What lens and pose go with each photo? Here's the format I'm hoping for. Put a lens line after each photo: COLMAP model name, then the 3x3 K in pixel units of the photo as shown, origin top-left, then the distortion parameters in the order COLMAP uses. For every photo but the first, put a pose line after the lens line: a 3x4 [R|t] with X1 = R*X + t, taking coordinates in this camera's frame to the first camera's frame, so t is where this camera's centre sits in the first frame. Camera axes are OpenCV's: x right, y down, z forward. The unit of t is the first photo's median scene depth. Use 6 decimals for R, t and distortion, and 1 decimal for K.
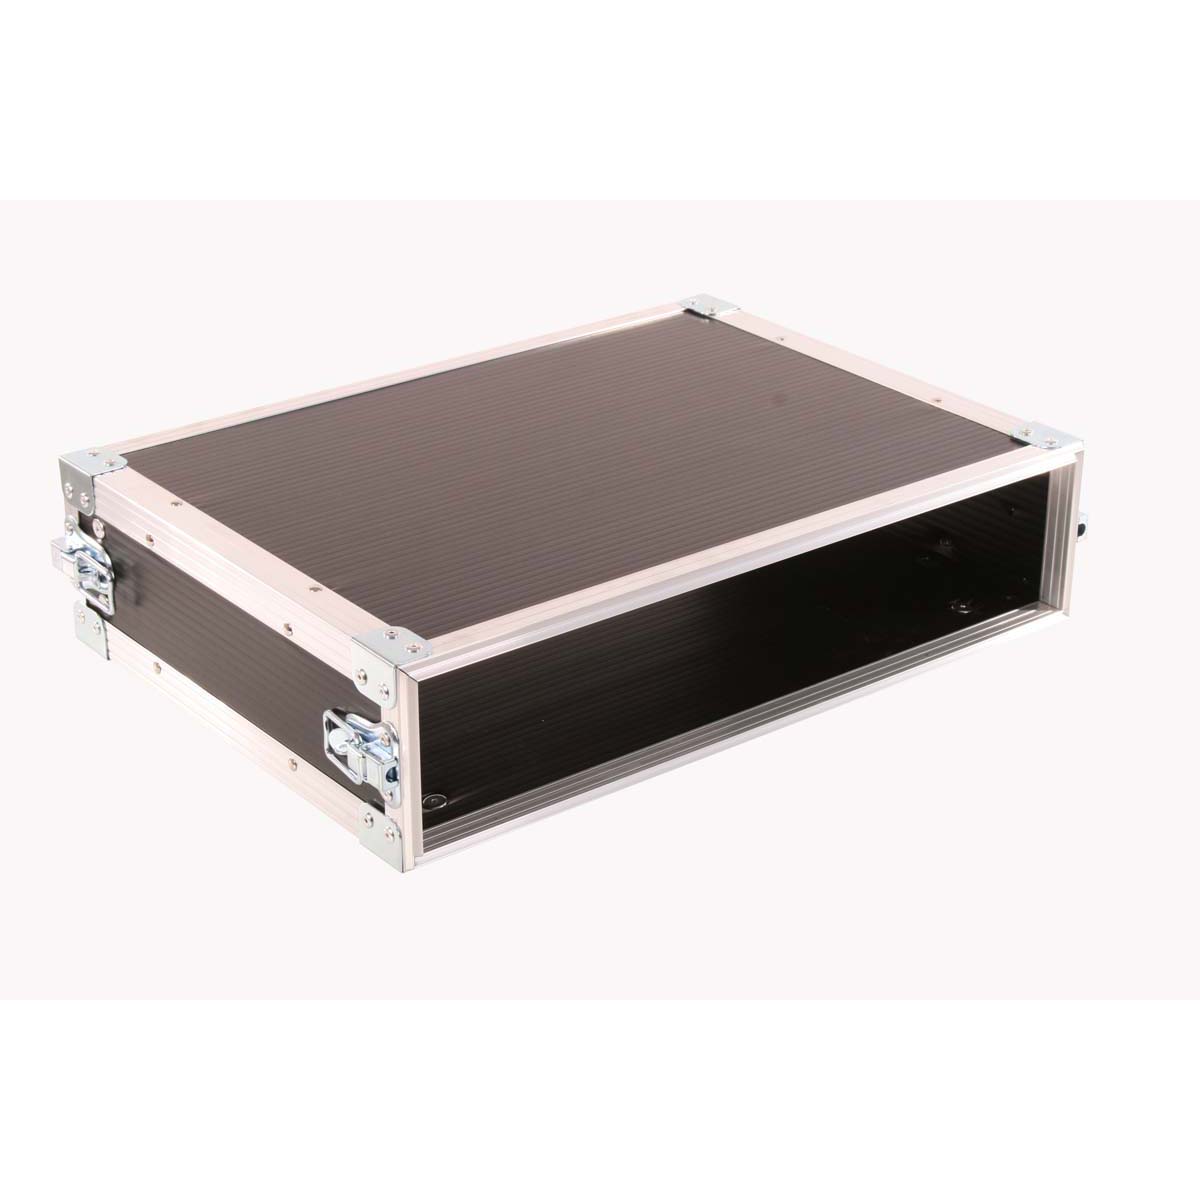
lens RADIAL K [[2595.6, 0, 600.5], [0, 2595.6, 602.8], [0, 0, 1]] dist [0.137706, 0.000000]
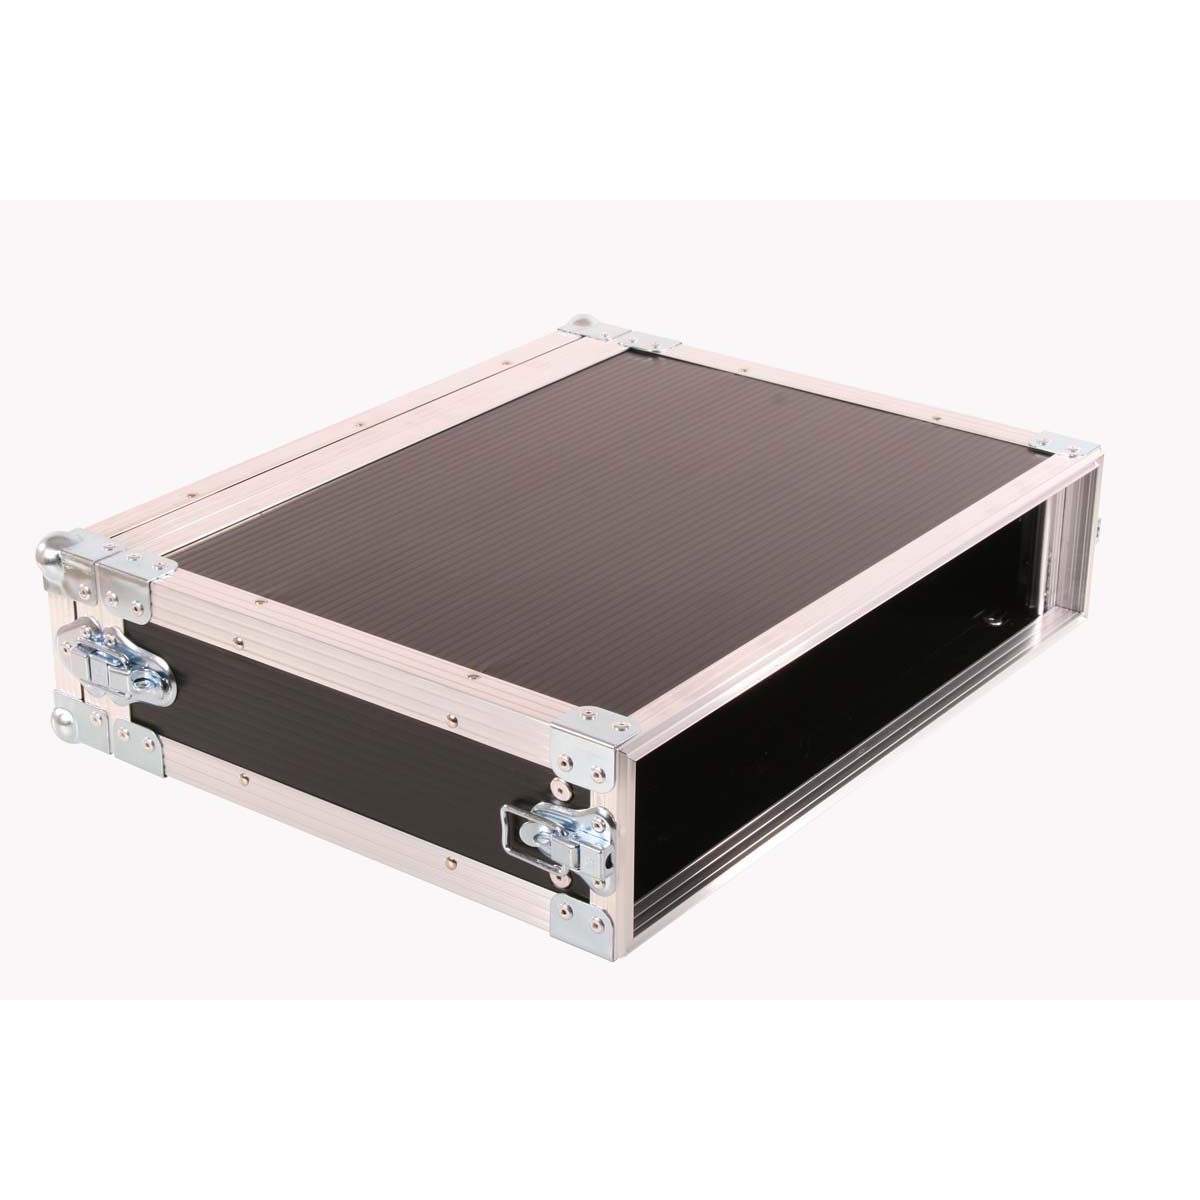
lens RADIAL K [[2595.6, 0, 602.6], [0, 2595.6, 599.8], [0, 0, 1]] dist [0.137706, 0.000000]
pose [[0.966674, -0.105705, 0.233168, -0.277311], [0.107015, 0.994232, 0.007064, -0.034154], [-0.232570, 0.018124, 0.972411, 0.064804]]
